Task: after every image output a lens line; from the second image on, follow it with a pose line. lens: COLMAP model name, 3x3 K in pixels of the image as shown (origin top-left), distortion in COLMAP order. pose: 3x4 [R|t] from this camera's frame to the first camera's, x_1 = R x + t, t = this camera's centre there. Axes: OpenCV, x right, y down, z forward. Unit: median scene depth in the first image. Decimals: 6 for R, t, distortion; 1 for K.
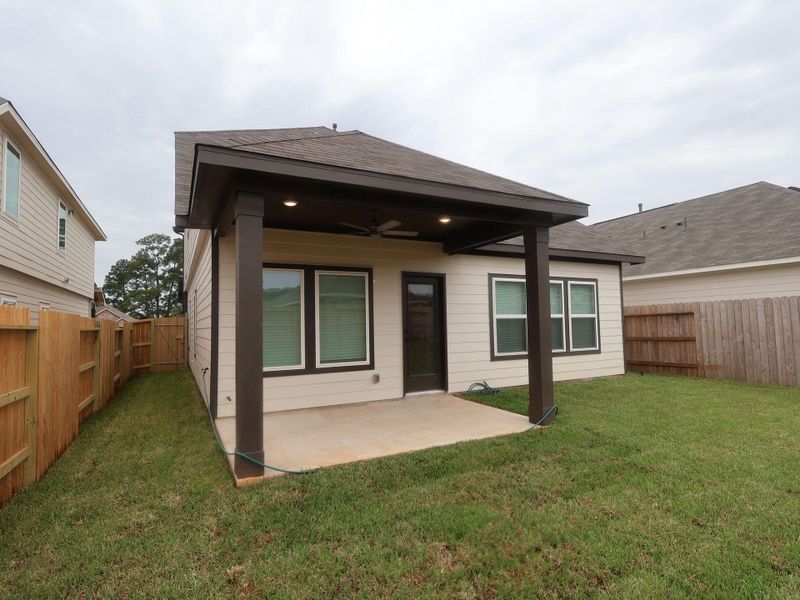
lens RADIAL K [[433.1, 0, 400.0], [0, 433.1, 300.0], [0, 0, 1]] dist [-0.003486, 0.000171]
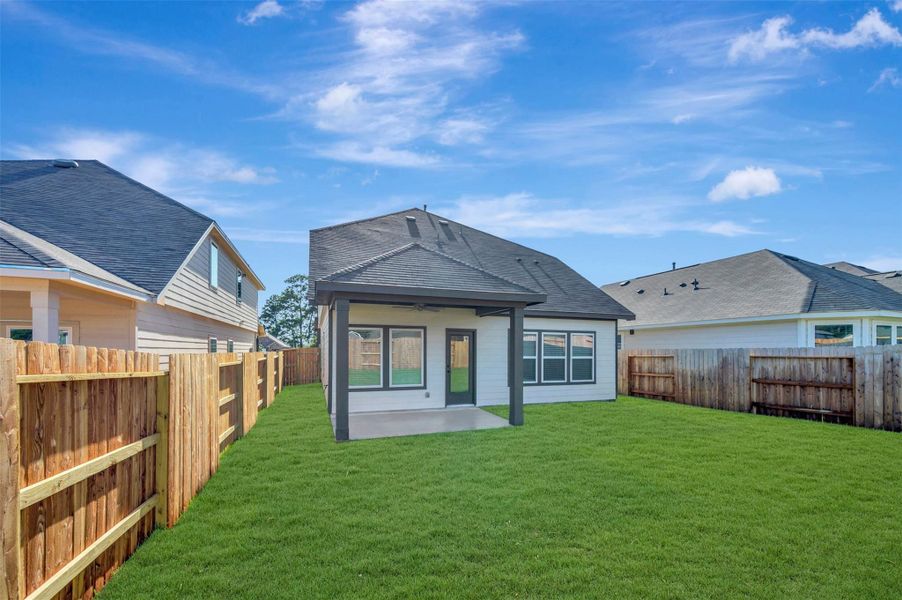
lens RADIAL K [[377.1, 0, 453.9], [0, 377.1, 346.7], [0, 0, 1]] dist [-0.000027, -0.000593]
pose [[0.991939, 0.023949, -0.124434, 0.180852], [-0.018081, 0.998680, 0.048078, -0.057914], [0.125421, -0.045441, 0.991062, -0.314458]]
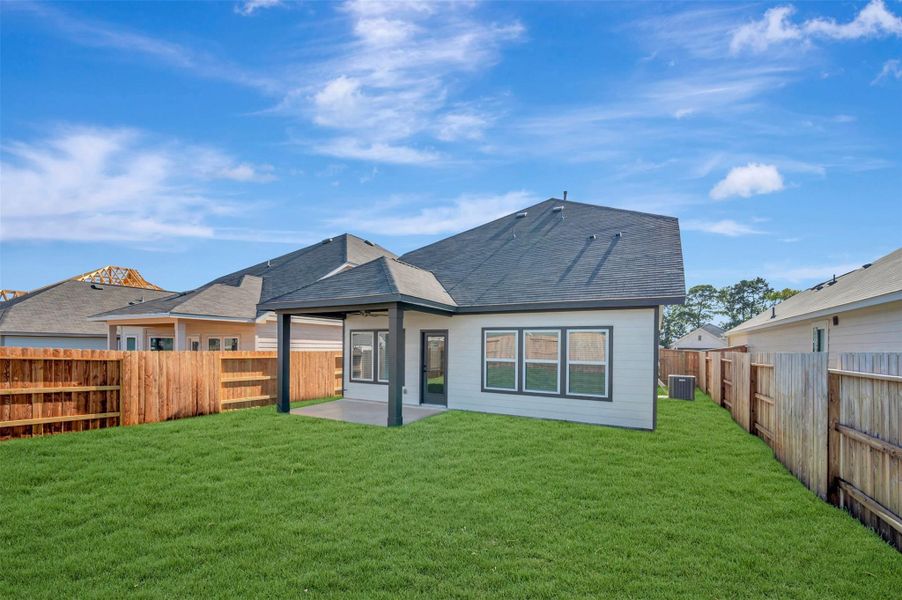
lens RADIAL K [[377.1, 0, 453.9], [0, 377.1, 346.7], [0, 0, 1]] dist [-0.000027, -0.000593]
pose [[0.556326, 0.025393, -0.830576, 1.131532], [0.023856, 0.998633, 0.046510, -0.058167], [0.830621, -0.045689, 0.554960, 0.273446]]
